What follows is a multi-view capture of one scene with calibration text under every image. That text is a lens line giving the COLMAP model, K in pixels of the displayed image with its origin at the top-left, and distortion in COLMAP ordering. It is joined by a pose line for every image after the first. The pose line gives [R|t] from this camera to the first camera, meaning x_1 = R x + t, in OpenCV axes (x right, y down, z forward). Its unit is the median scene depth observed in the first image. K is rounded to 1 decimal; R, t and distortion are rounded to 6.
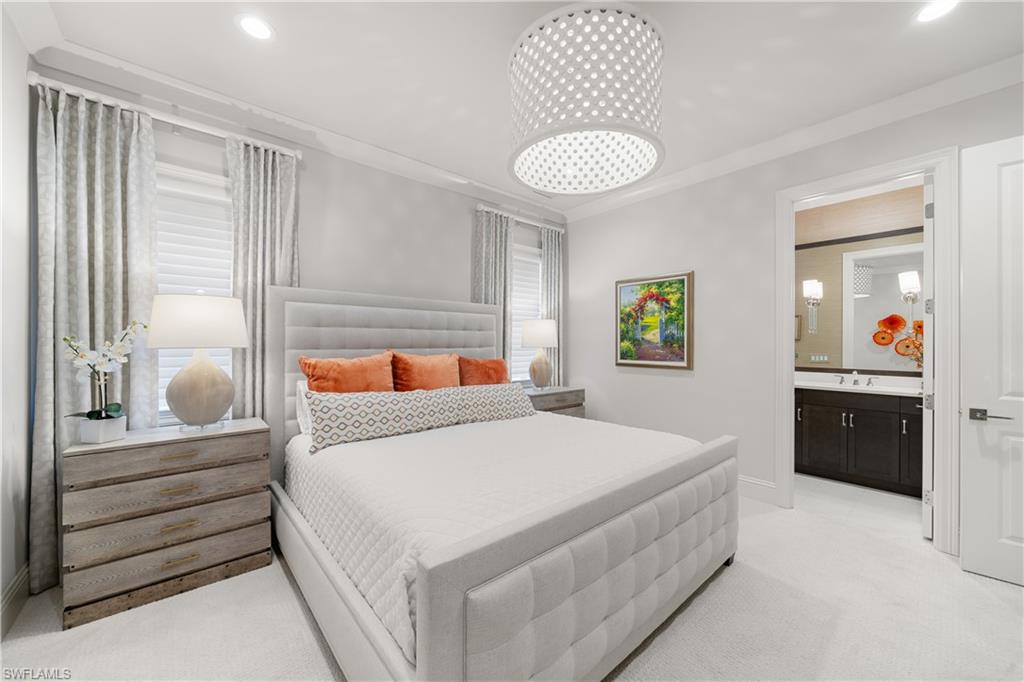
lens RADIAL K [[382.3, 0, 514.6], [0, 382.3, 341.9], [0, 0, 1]] dist [-0.010989, 0.000051]
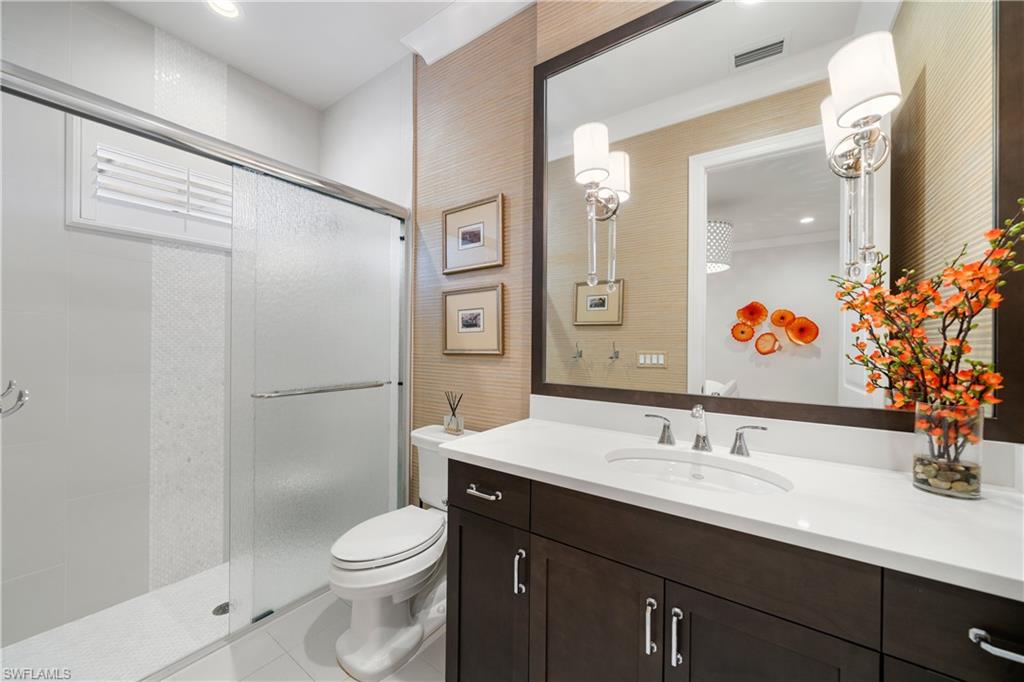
lens RADIAL K [[382.3, 0, 508.9], [0, 382.3, 342.6], [0, 0, 1]] dist [-0.010989, 0.000051]
pose [[0.972040, 0.004466, 0.234771, 0.354370], [-0.005314, 0.999981, 0.002983, 0.013306], [-0.234753, -0.004147, 0.972046, 0.385632]]
